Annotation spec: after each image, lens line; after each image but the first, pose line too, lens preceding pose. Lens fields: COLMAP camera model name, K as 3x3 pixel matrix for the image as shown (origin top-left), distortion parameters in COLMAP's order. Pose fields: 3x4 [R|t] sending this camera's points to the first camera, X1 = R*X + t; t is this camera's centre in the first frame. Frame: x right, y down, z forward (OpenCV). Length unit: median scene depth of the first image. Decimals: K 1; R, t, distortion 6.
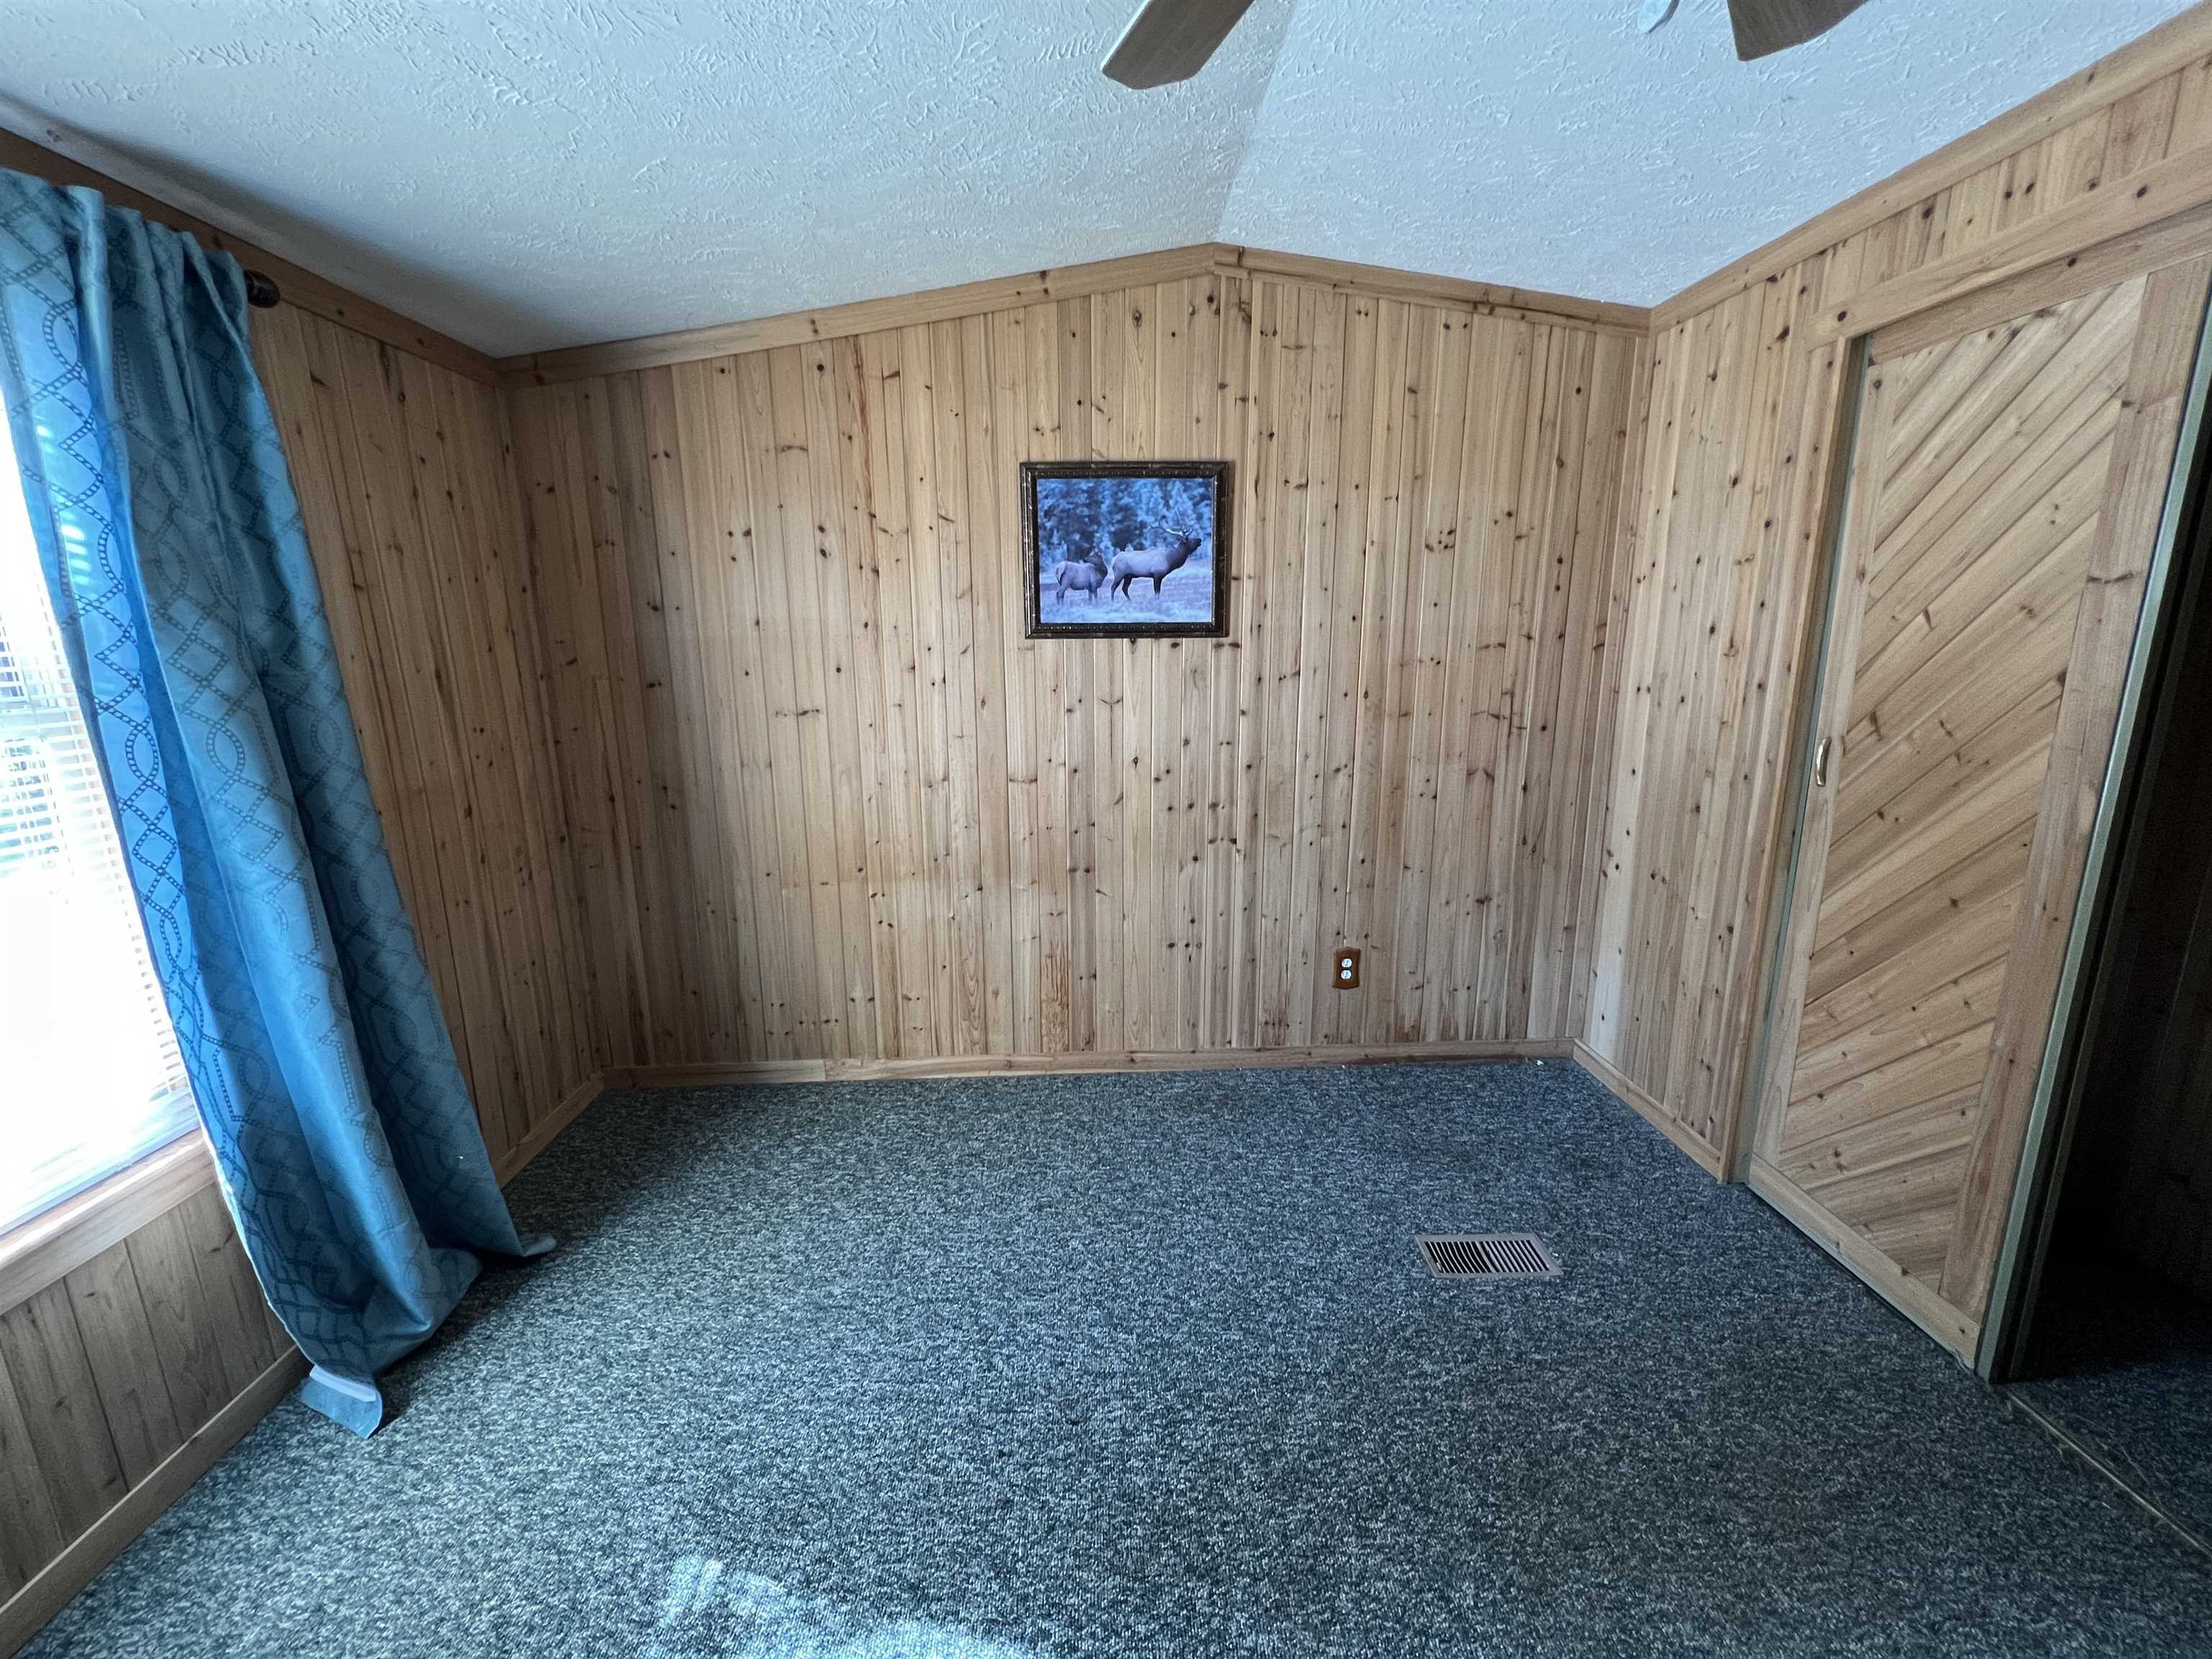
lens RADIAL K [[883.2, 0, 1105.7], [0, 883.2, 823.7], [0, 0, 1]] dist [0.000923, 0.000156]
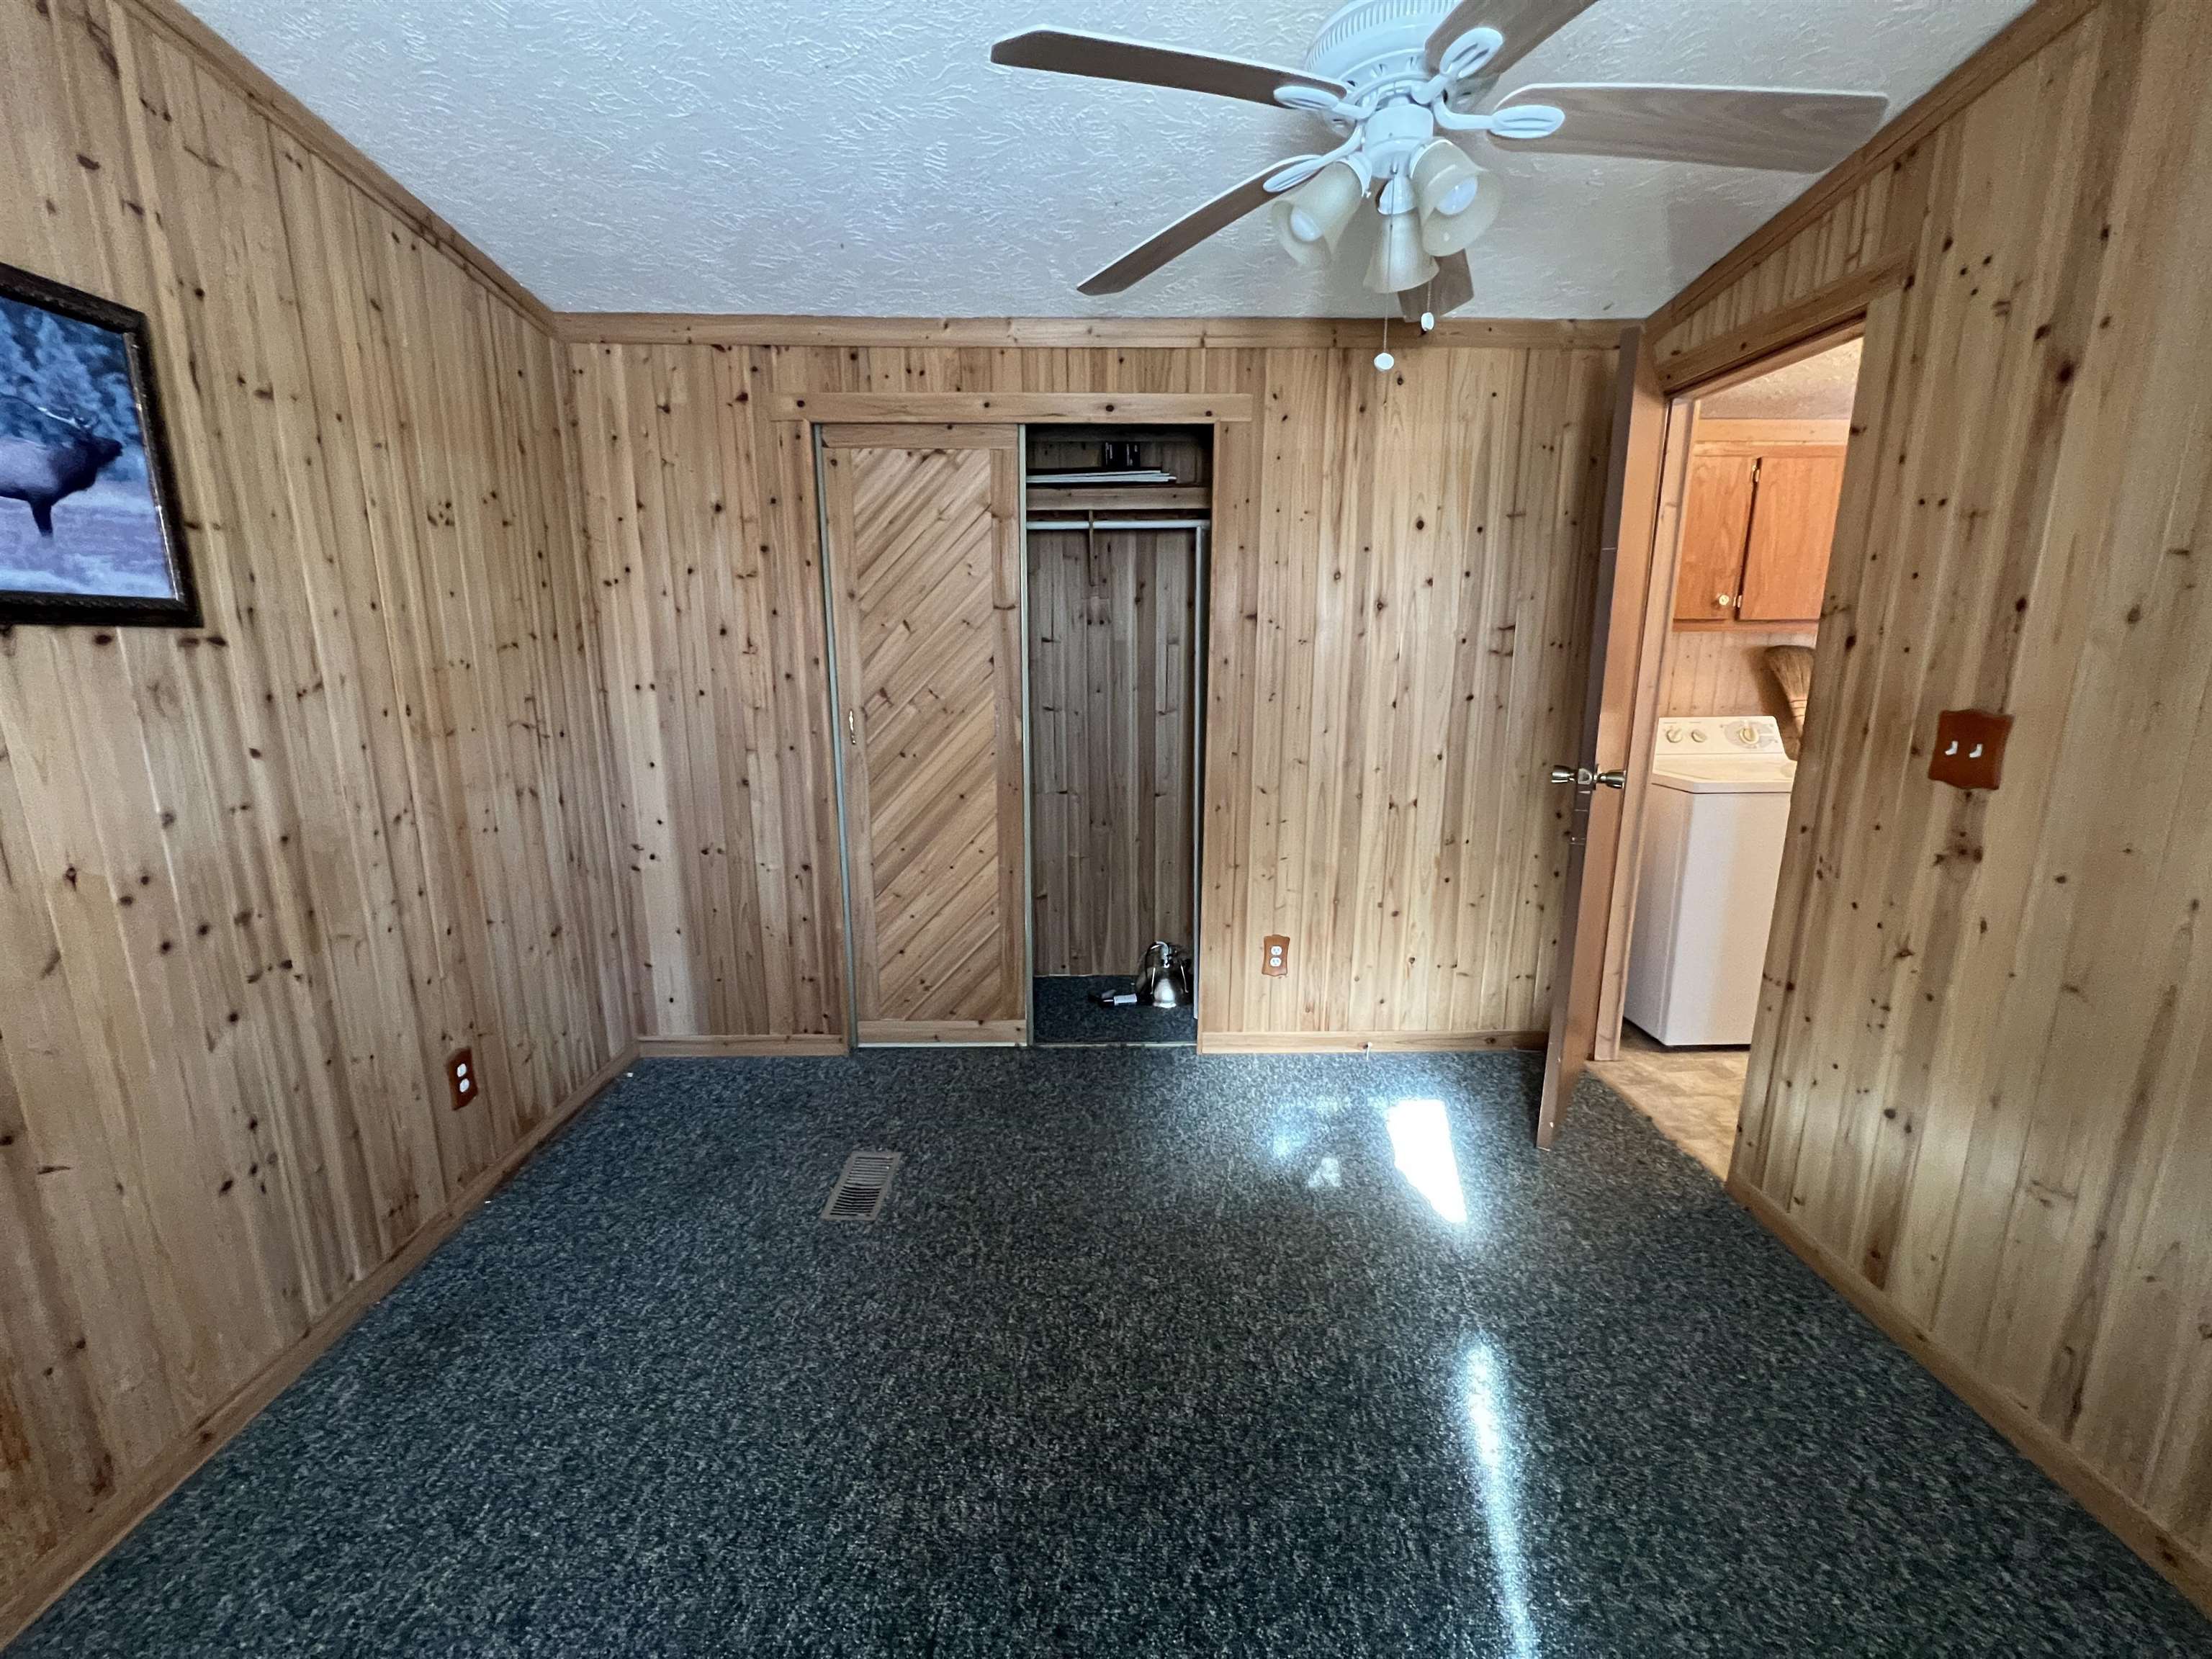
lens RADIAL K [[883.2, 0, 1105.7], [0, 883.2, 823.7], [0, 0, 1]] dist [0.000923, 0.000156]
pose [[0.018762, -0.190684, 0.981472, -0.453965], [0.207277, 0.961060, 0.182756, -0.073076], [-0.978102, 0.200007, 0.057555, 0.426882]]
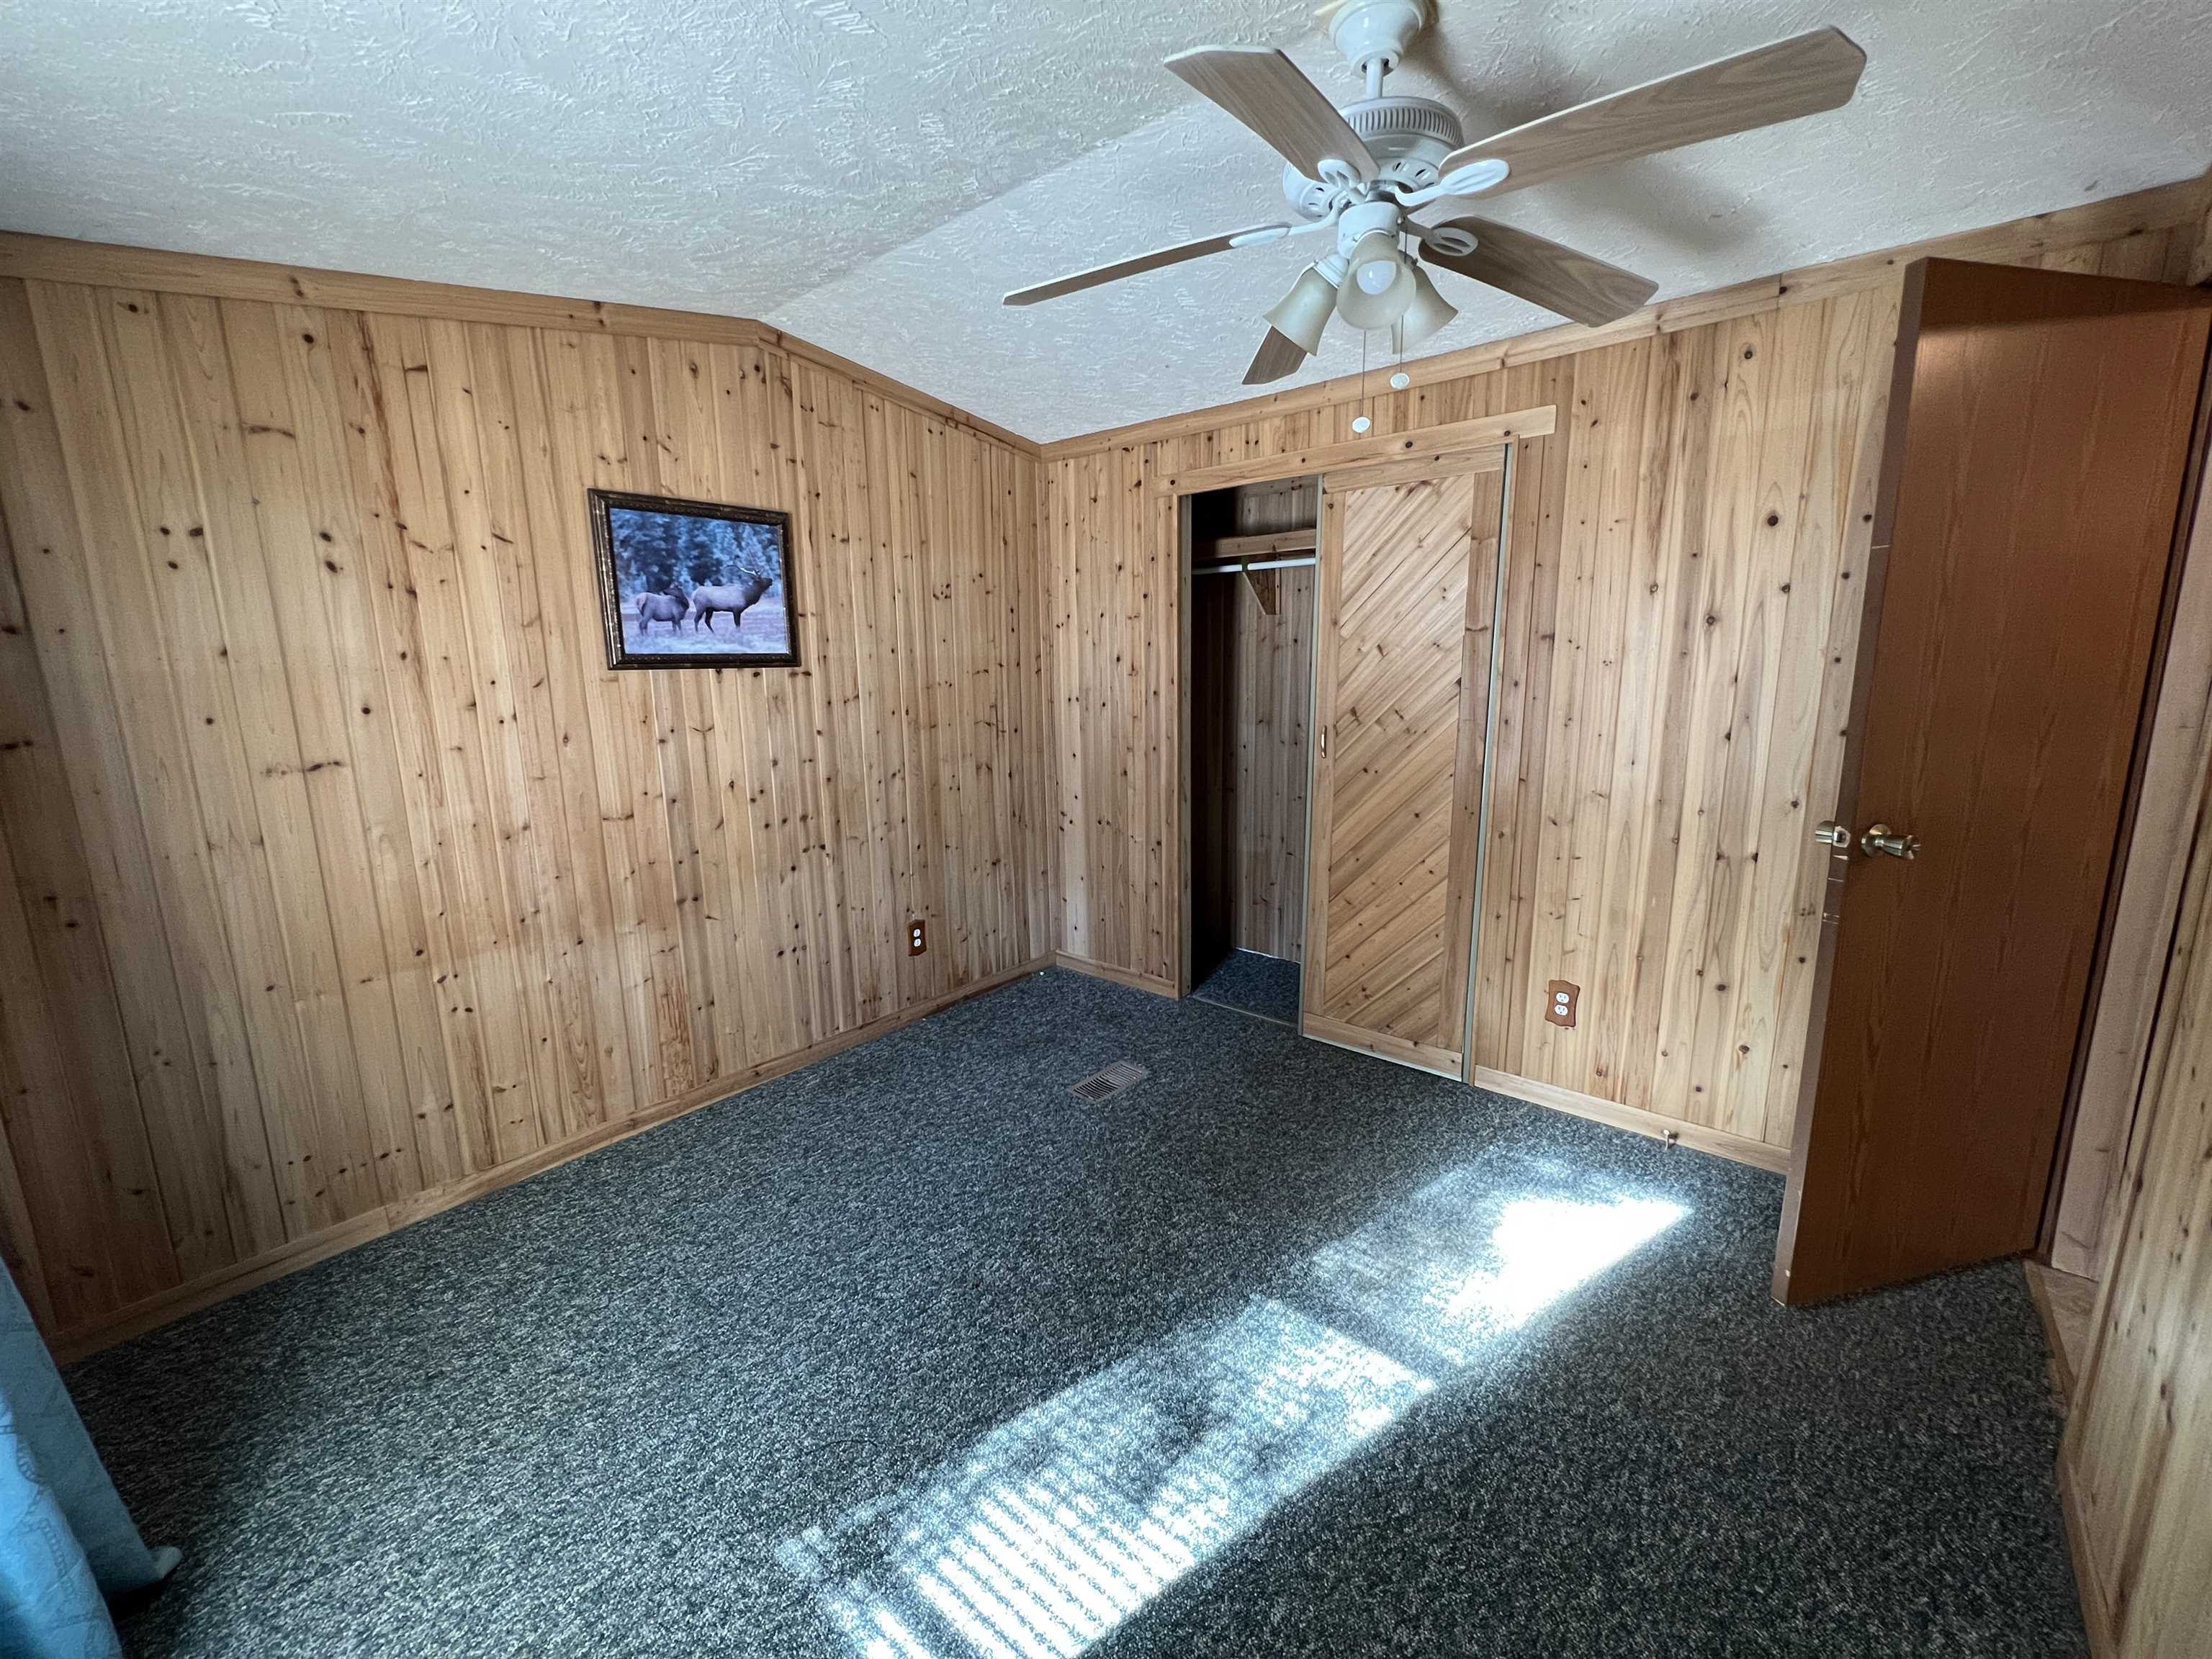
lens RADIAL K [[883.2, 0, 1105.7], [0, 883.2, 823.7], [0, 0, 1]] dist [0.000923, 0.000156]
pose [[0.672249, -0.137707, 0.727405, -0.459203], [0.162543, 0.986028, 0.036450, 0.008554], [-0.722262, 0.093731, 0.685239, -0.034840]]
